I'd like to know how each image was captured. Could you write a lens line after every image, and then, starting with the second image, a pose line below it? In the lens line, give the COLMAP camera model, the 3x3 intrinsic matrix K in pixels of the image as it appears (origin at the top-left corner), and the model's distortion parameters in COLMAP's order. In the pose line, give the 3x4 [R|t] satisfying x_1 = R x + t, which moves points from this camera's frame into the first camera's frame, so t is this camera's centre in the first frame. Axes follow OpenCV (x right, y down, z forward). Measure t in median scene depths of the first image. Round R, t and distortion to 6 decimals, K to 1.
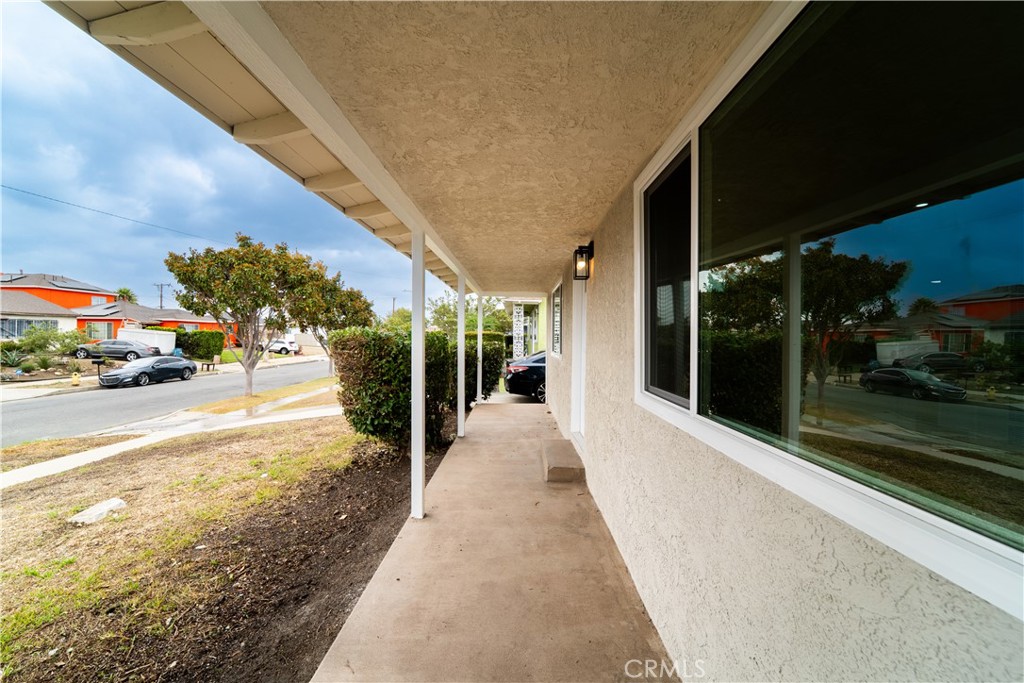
lens RADIAL K [[429.4, 0, 509.8], [0, 429.4, 339.9], [0, 0, 1]] dist [-0.003969, -0.000081]
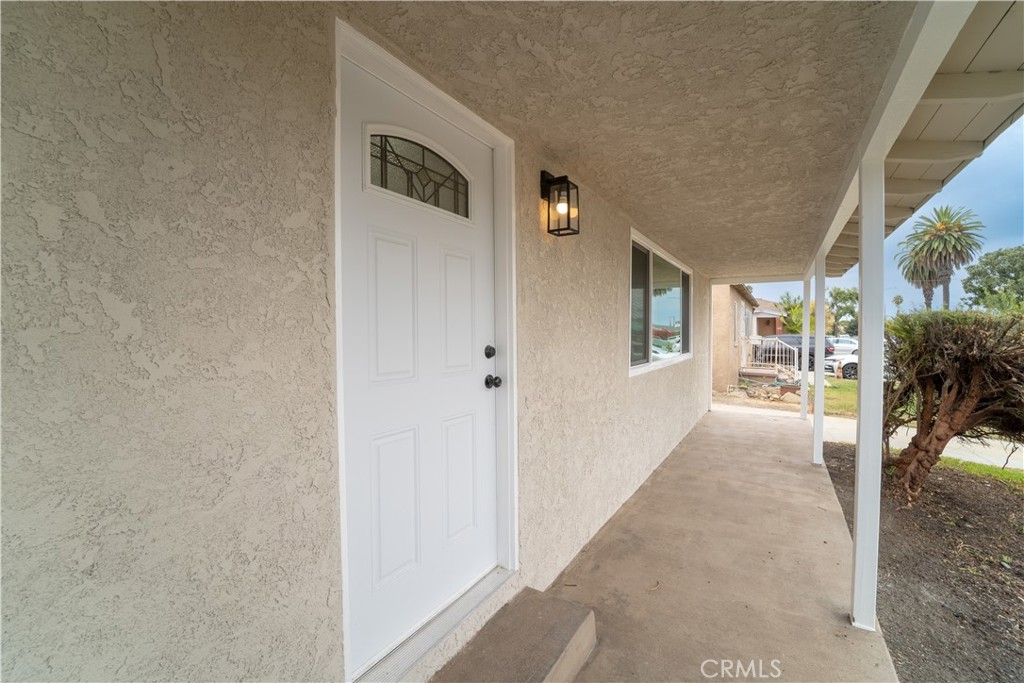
lens RADIAL K [[429.4, 0, 518.9], [0, 429.4, 342.3], [0, 0, 1]] dist [-0.003969, -0.000081]
pose [[-0.861199, -0.015446, 0.508033, -0.012670], [-0.000270, 0.999552, 0.029933, -0.001796], [-0.508268, 0.025641, -0.860817, 0.242507]]
